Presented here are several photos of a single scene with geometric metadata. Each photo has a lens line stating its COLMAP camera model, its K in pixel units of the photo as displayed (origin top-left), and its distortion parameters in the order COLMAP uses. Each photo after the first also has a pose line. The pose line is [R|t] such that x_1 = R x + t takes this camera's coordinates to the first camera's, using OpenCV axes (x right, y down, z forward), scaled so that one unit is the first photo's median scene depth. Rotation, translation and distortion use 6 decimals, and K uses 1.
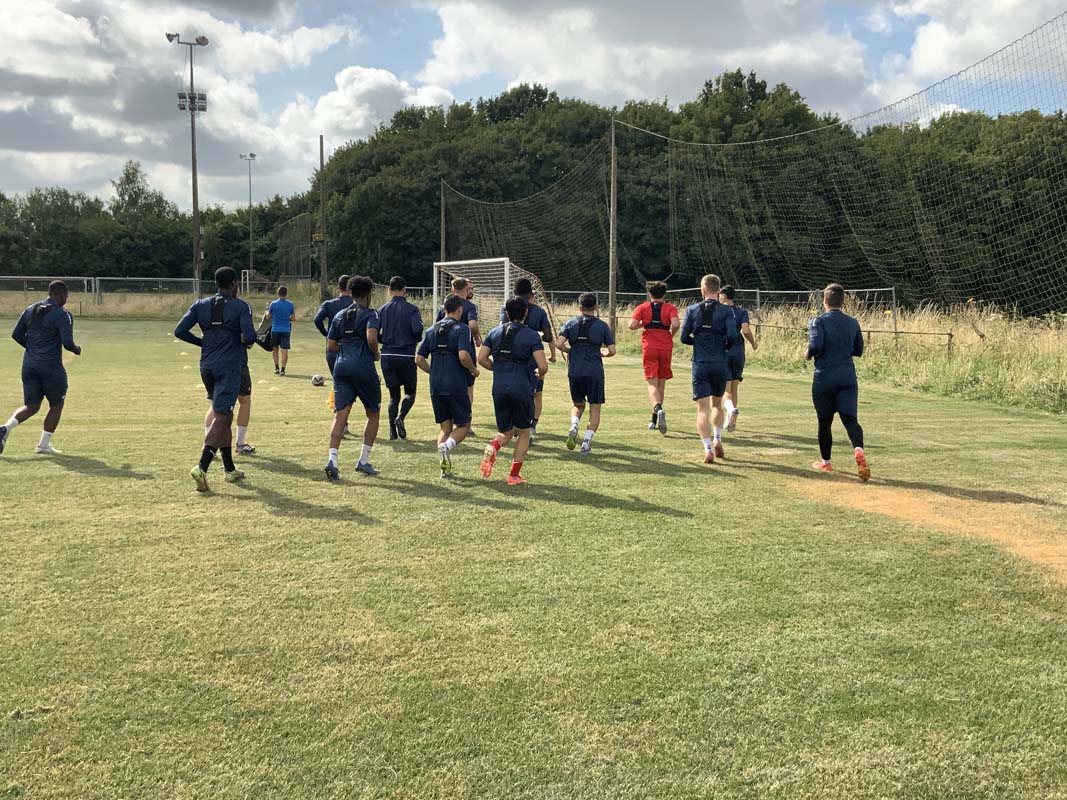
lens RADIAL K [[1169.0, 0, 544.5], [0, 1169.0, 400.5], [0, 0, 1]] dist [0.044797, 0.000000]
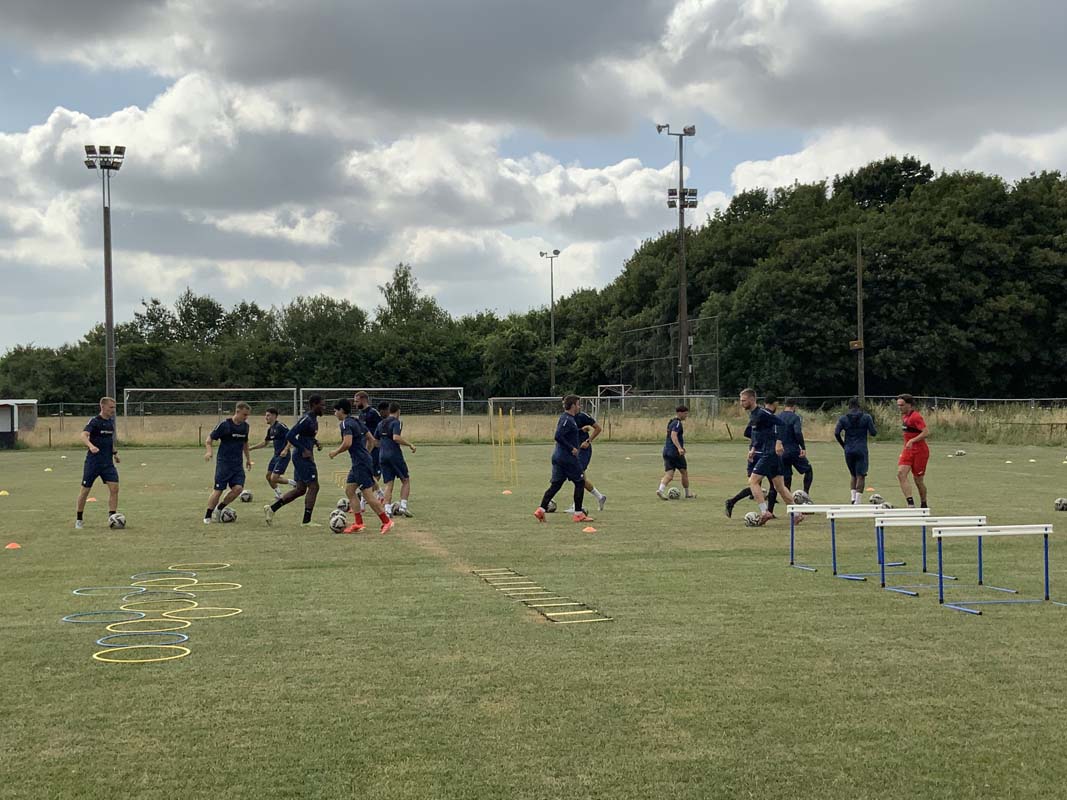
lens RADIAL K [[1468.1, 0, 524.6], [0, 1468.1, 391.8], [0, 0, 1]] dist [0.088834, 0.000000]
pose [[0.994778, -0.022169, -0.099622, -0.166881], [0.011870, 0.994630, -0.102816, 0.002723], [0.101366, 0.101097, 0.989699, -0.053333]]
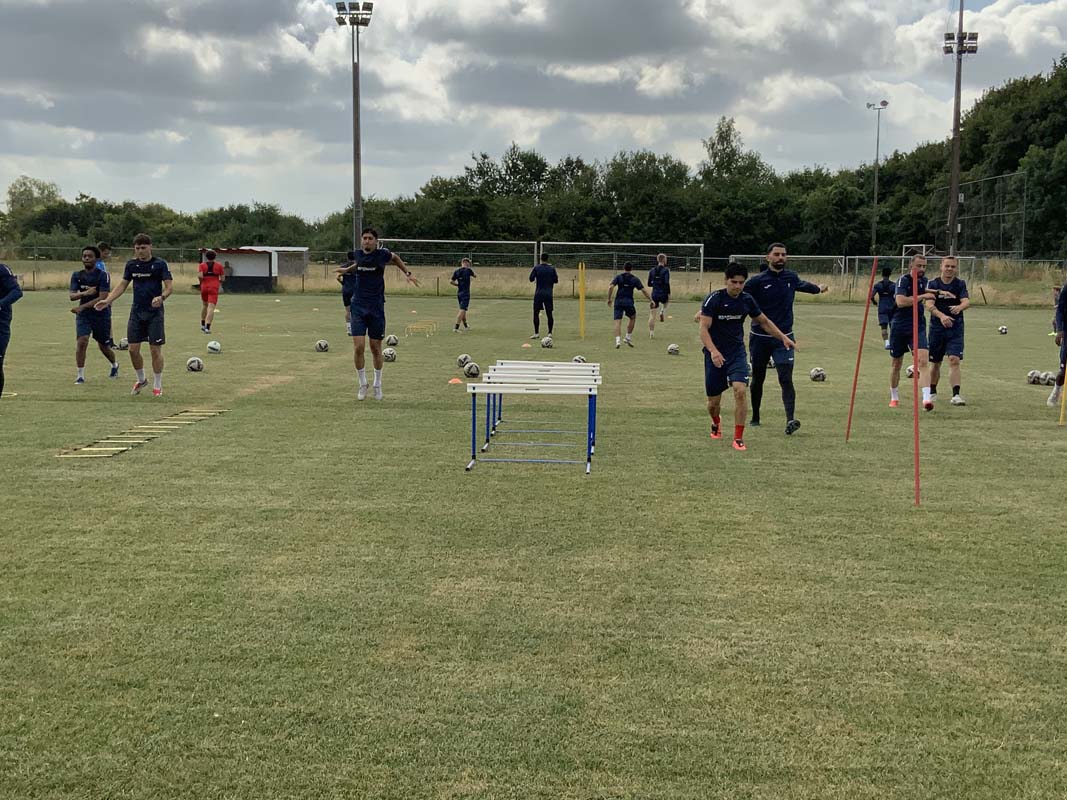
lens RADIAL K [[1468.1, 0, 534.2], [0, 1468.1, 390.9], [0, 0, 1]] dist [0.088834, 0.000000]
pose [[0.937112, 0.031831, -0.347574, -0.112611], [-0.035258, 0.999372, -0.003540, 0.002614], [0.347243, 0.015572, 0.937646, -0.042470]]
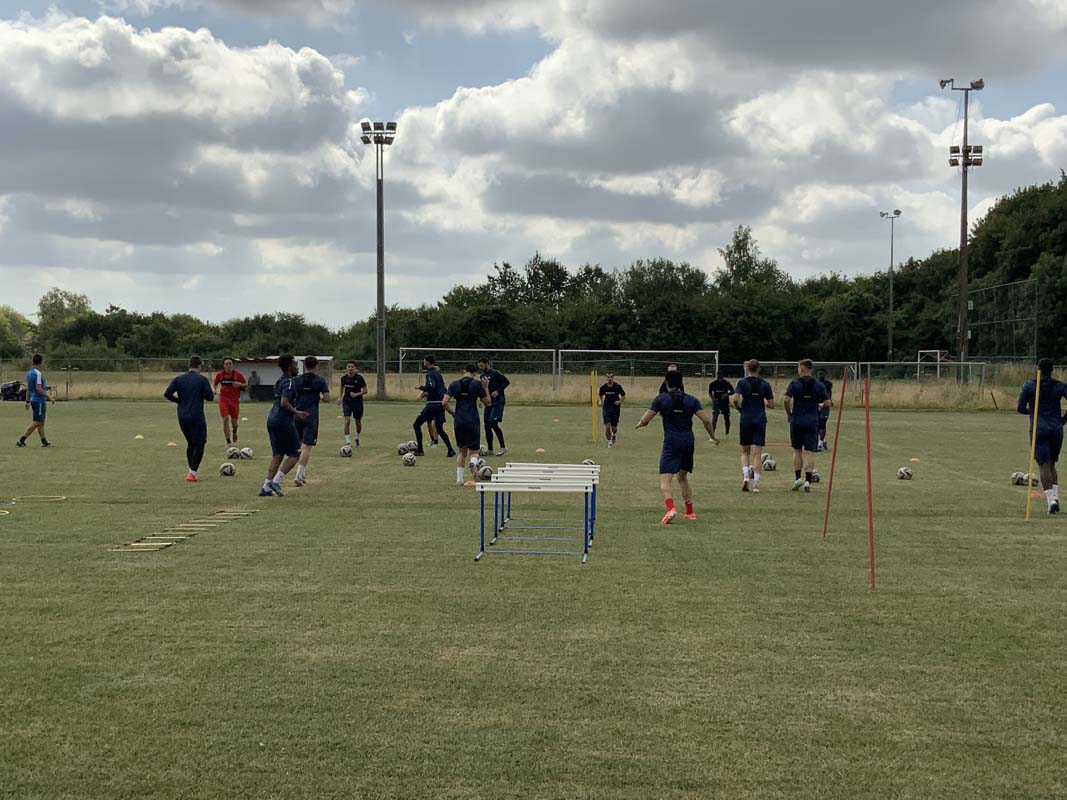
lens RADIAL K [[1468.1, 0, 534.5], [0, 1468.1, 401.5], [0, 0, 1]] dist [0.088834, 0.000000]
pose [[0.931720, 0.004205, -0.363154, -0.107422], [-0.030905, 0.997224, -0.067743, 0.003134], [0.361861, 0.074341, 0.929263, -0.052116]]
